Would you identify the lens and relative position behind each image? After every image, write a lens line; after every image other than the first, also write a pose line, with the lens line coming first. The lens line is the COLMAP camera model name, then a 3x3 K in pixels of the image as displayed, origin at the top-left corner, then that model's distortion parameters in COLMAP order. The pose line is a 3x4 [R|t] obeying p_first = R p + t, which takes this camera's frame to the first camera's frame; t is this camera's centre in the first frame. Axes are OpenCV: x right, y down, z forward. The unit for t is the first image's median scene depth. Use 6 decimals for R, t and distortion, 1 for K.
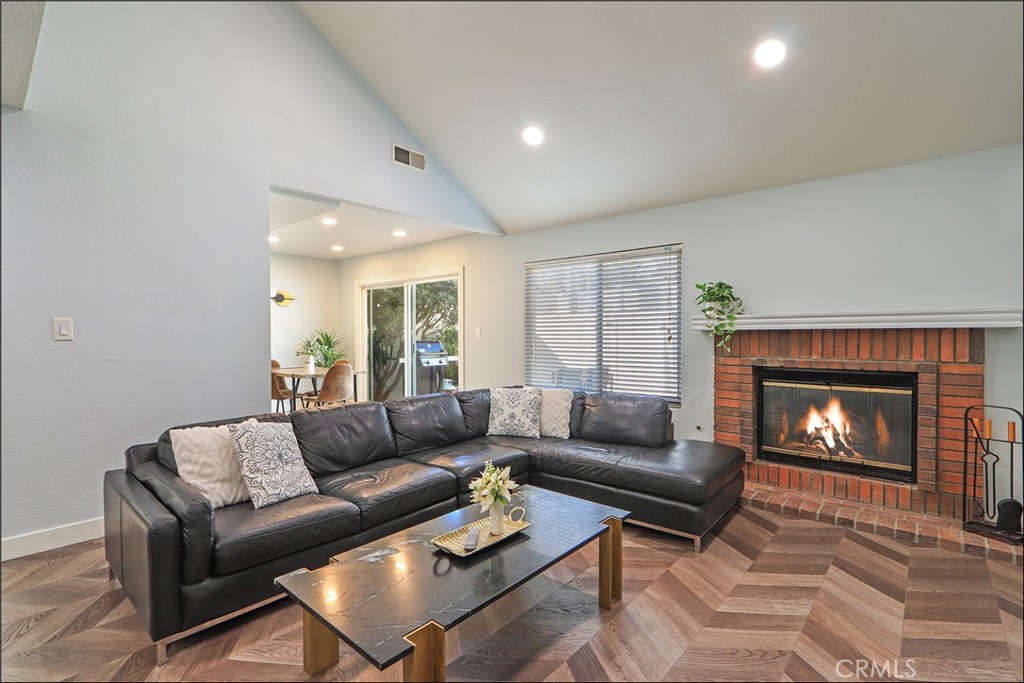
lens RADIAL K [[484.2, 0, 501.9], [0, 484.2, 334.4], [0, 0, 1]] dist [-0.014230, 0.001752]
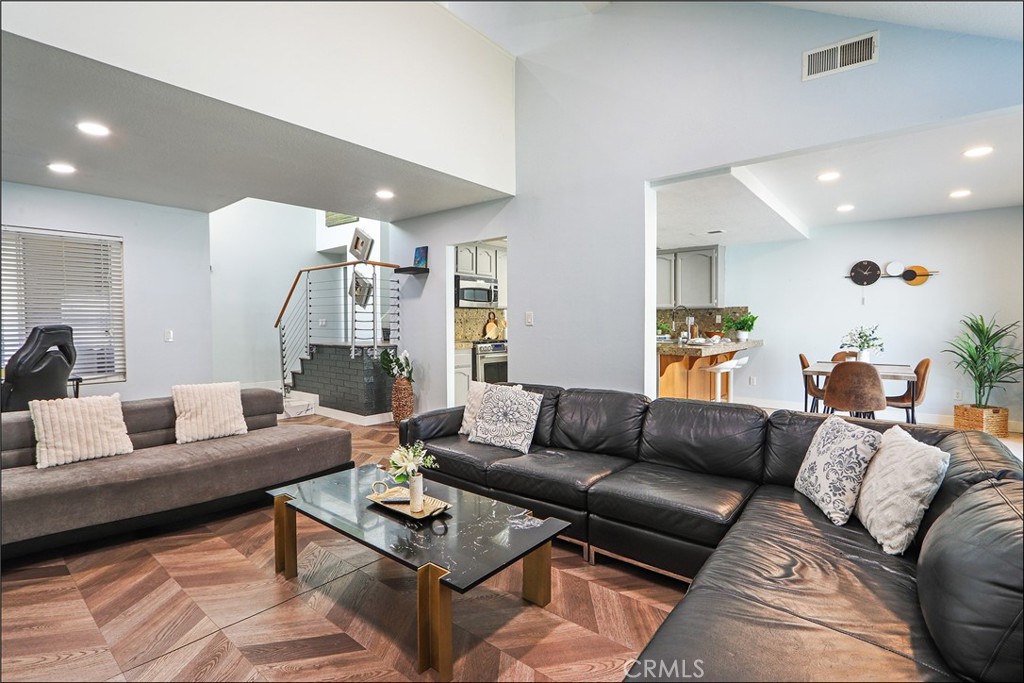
lens RADIAL K [[484.2, 0, 507.6], [0, 484.2, 336.7], [0, 0, 1]] dist [-0.014230, 0.001752]
pose [[0.040220, 0.030909, -0.998713, 0.437124], [0.000318, 0.999521, 0.030946, -0.000787], [0.999191, -0.001562, 0.040191, 0.485995]]
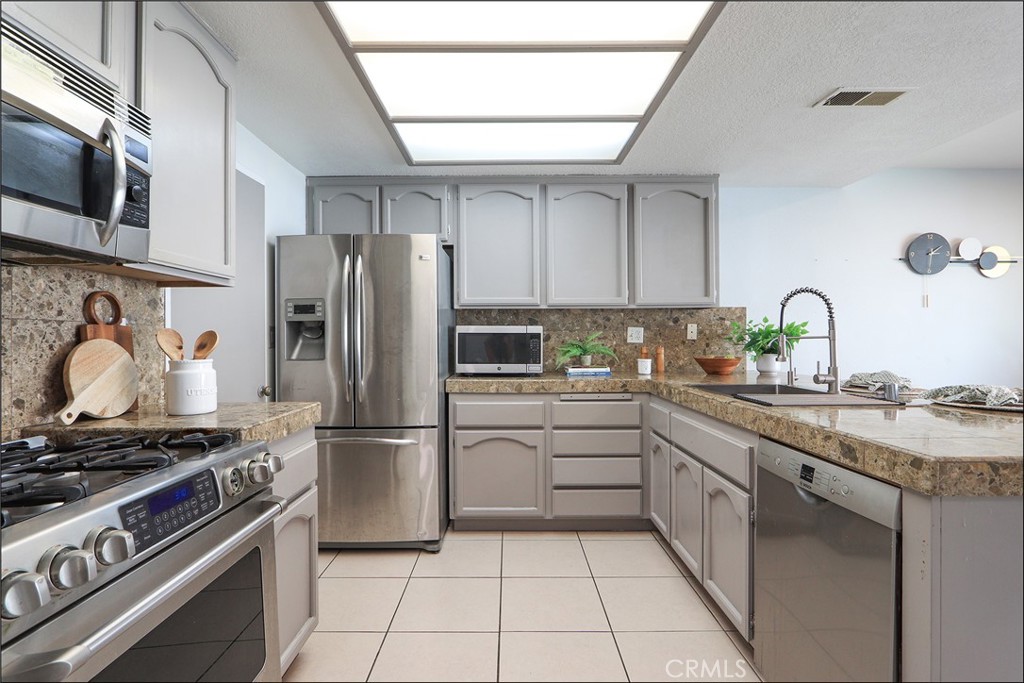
lens RADIAL K [[484.2, 0, 499.6], [0, 484.2, 338.1], [0, 0, 1]] dist [-0.014230, 0.001752]
pose [[0.666653, -0.001734, -0.745366, -0.653017], [0.001812, 0.999998, -0.000705, 0.001527], [0.745366, -0.000880, 0.666655, 0.480969]]
